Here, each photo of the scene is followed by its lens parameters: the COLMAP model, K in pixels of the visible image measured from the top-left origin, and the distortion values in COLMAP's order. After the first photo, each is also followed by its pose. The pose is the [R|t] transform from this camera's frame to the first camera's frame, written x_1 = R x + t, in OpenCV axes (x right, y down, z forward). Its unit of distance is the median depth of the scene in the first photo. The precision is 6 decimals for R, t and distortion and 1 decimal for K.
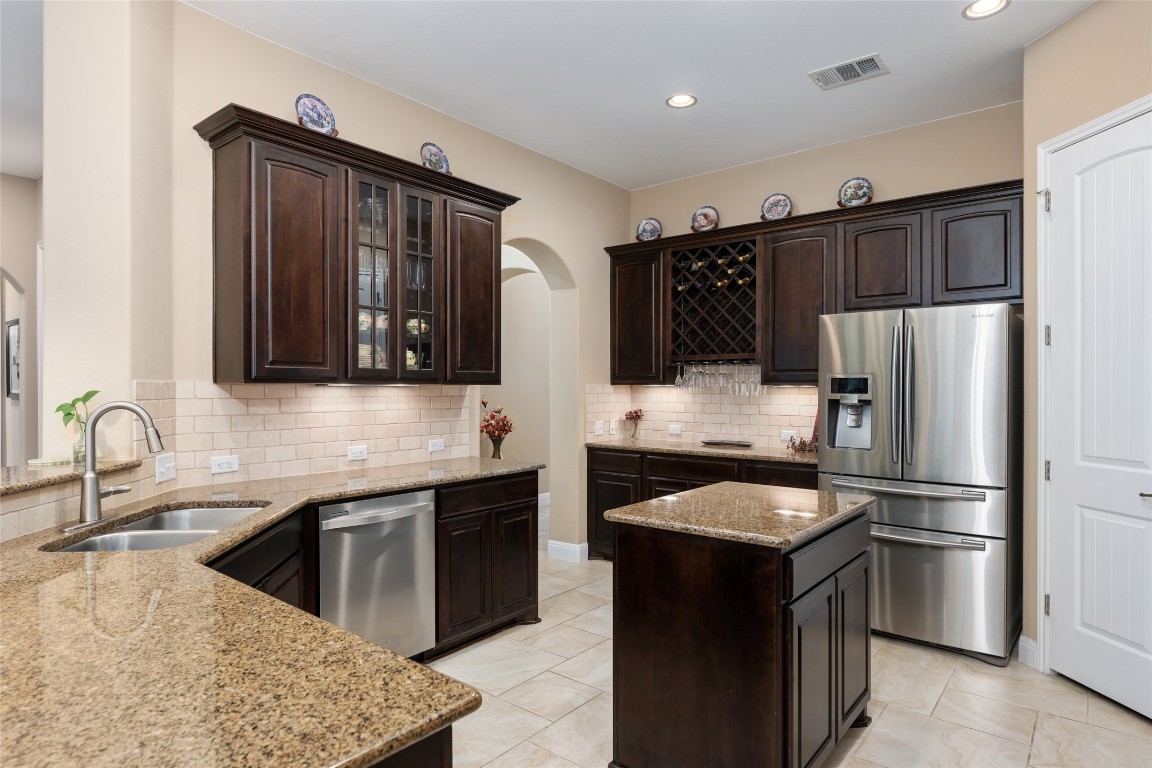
lens RADIAL K [[645.8, 0, 571.1], [0, 645.8, 387.3], [0, 0, 1]] dist [-0.003605, -0.000085]
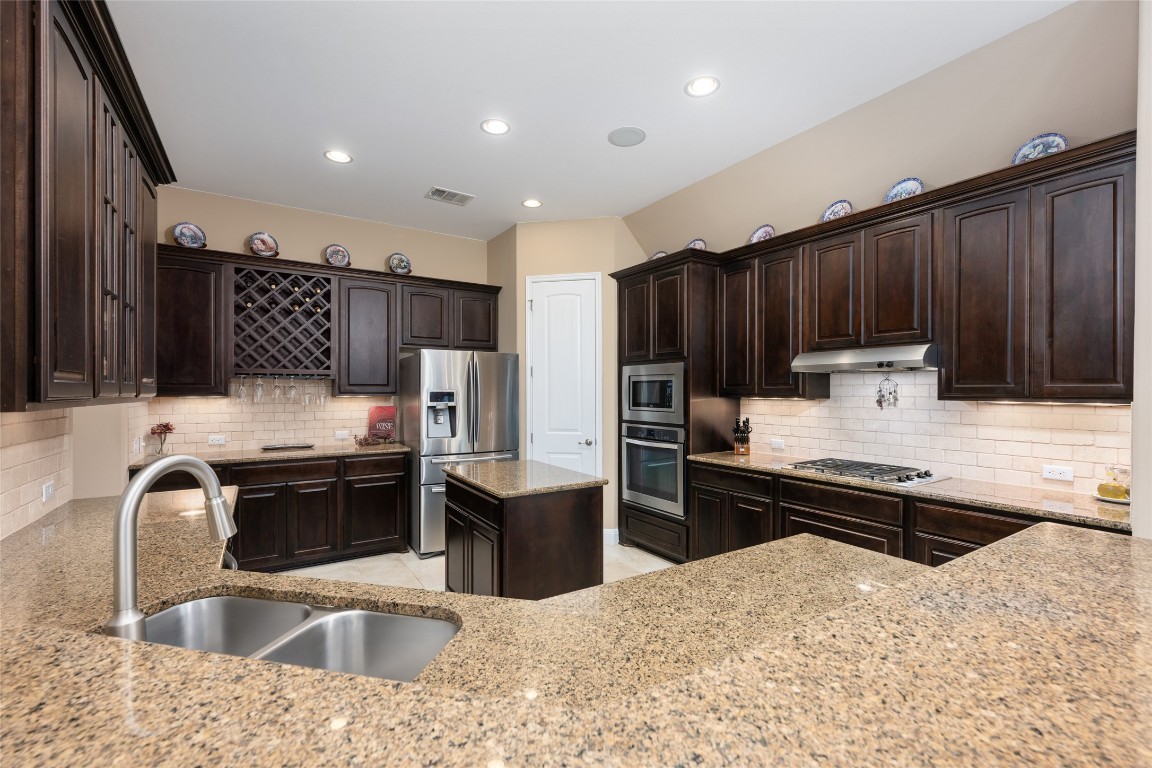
lens RADIAL K [[488.9, 0, 574.6], [0, 488.9, 388.8], [0, 0, 1]] dist [-0.002041, 0.000276]
pose [[0.302278, 0.001431, 0.953219, -0.451167], [0.000886, 0.999998, -0.001782, -0.015245], [-0.953219, 0.001383, 0.302276, 0.263008]]
